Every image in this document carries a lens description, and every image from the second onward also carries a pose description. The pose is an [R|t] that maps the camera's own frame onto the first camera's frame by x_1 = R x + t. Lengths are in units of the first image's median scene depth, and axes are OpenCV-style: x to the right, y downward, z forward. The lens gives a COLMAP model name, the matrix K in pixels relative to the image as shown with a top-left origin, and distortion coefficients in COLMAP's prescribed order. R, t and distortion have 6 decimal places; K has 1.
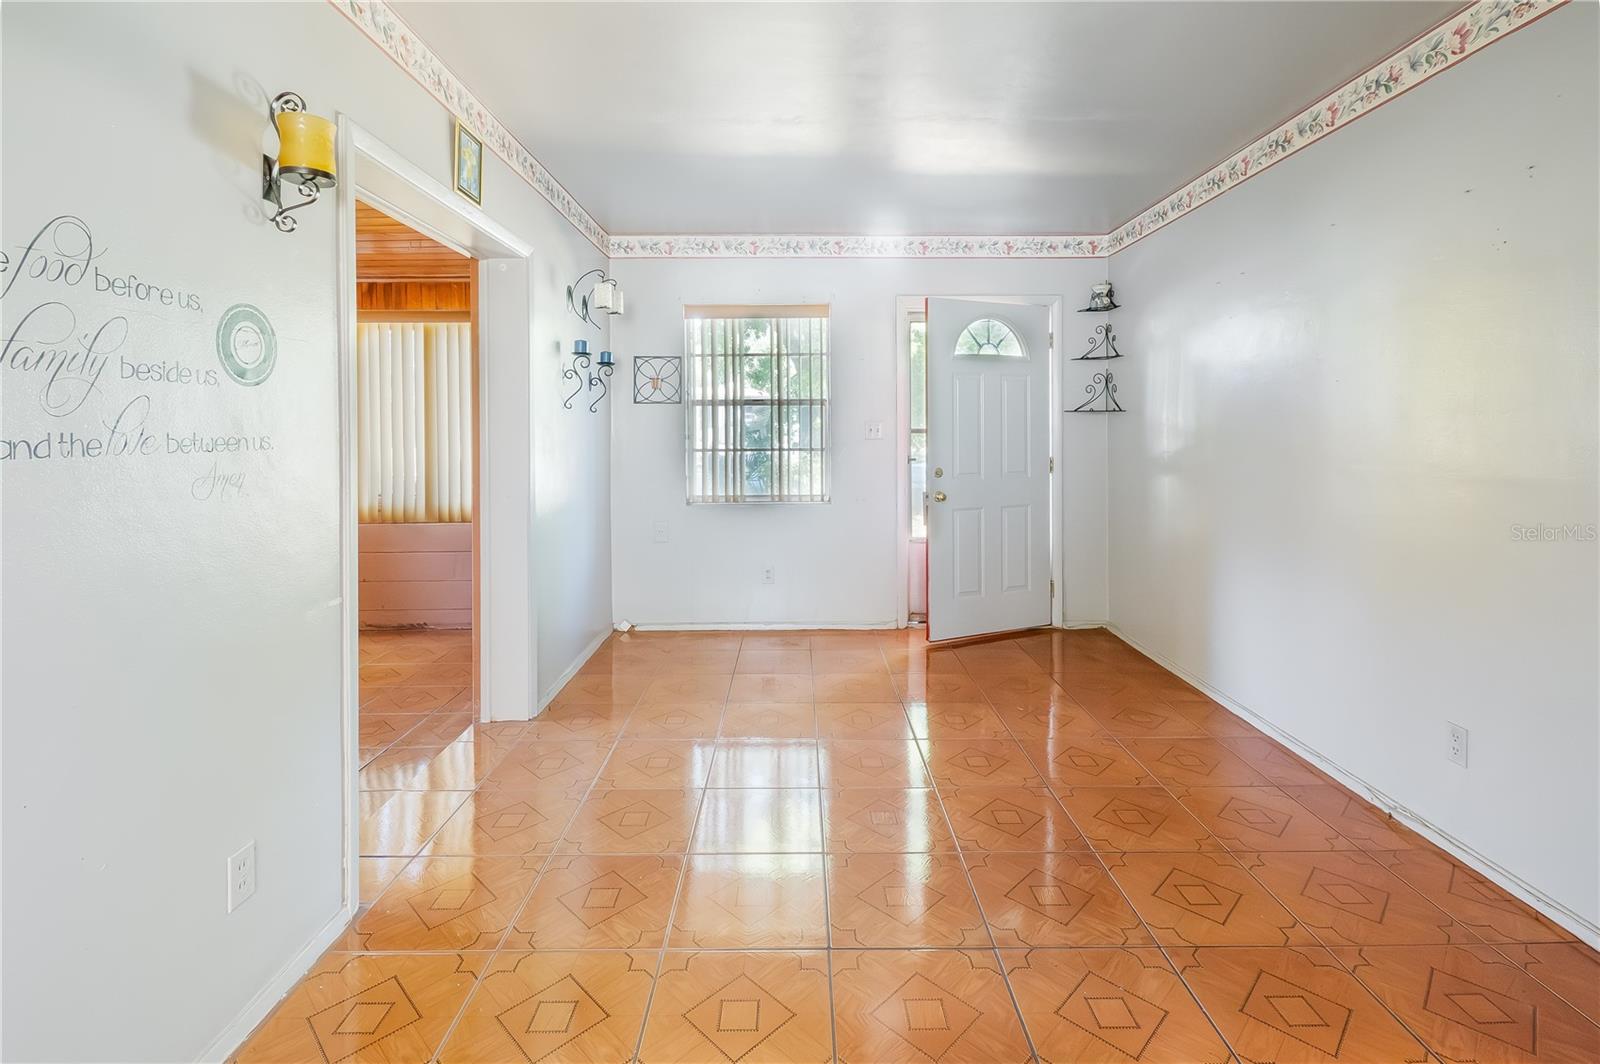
lens RADIAL K [[752.1, 0, 790.7], [0, 752.1, 435.5], [0, 0, 1]] dist [0.010477, -0.004350]
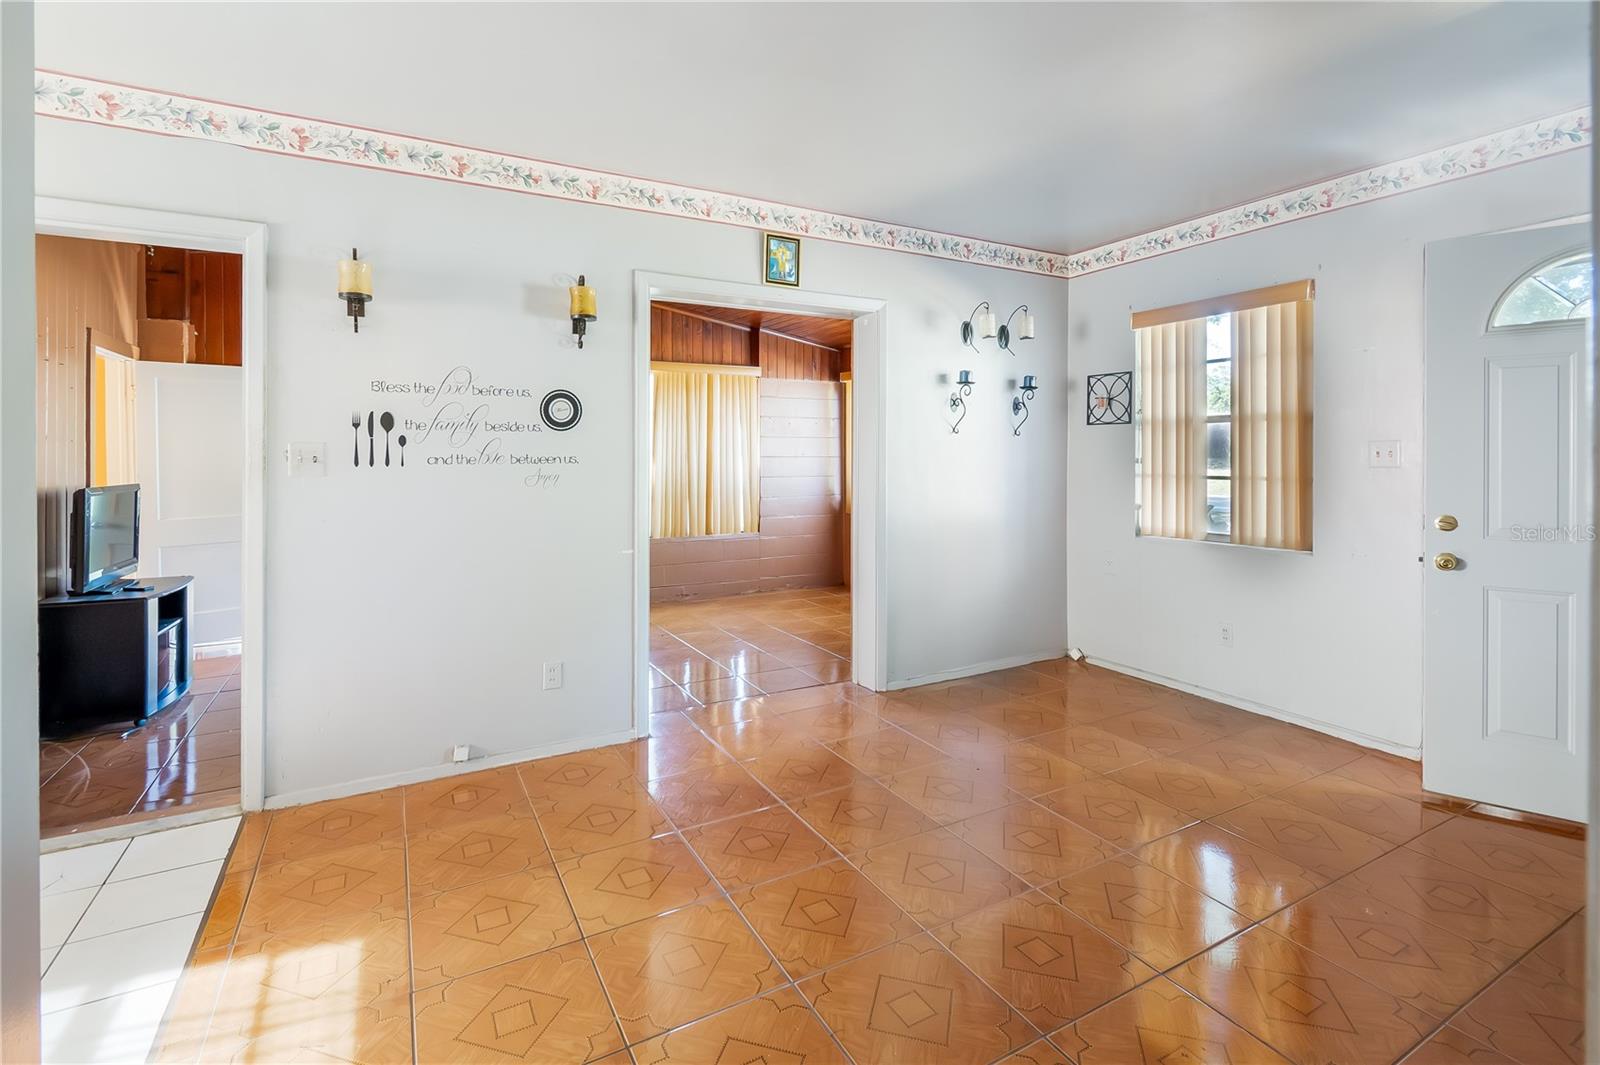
lens RADIAL K [[752.1, 0, 797.1], [0, 752.1, 454.3], [0, 0, 1]] dist [0.010477, -0.004350]
pose [[0.466634, 0.003393, -0.884444, 0.513827], [-0.006283, 0.999980, 0.000522, -0.003581], [0.884428, 0.005313, 0.466646, 0.244457]]
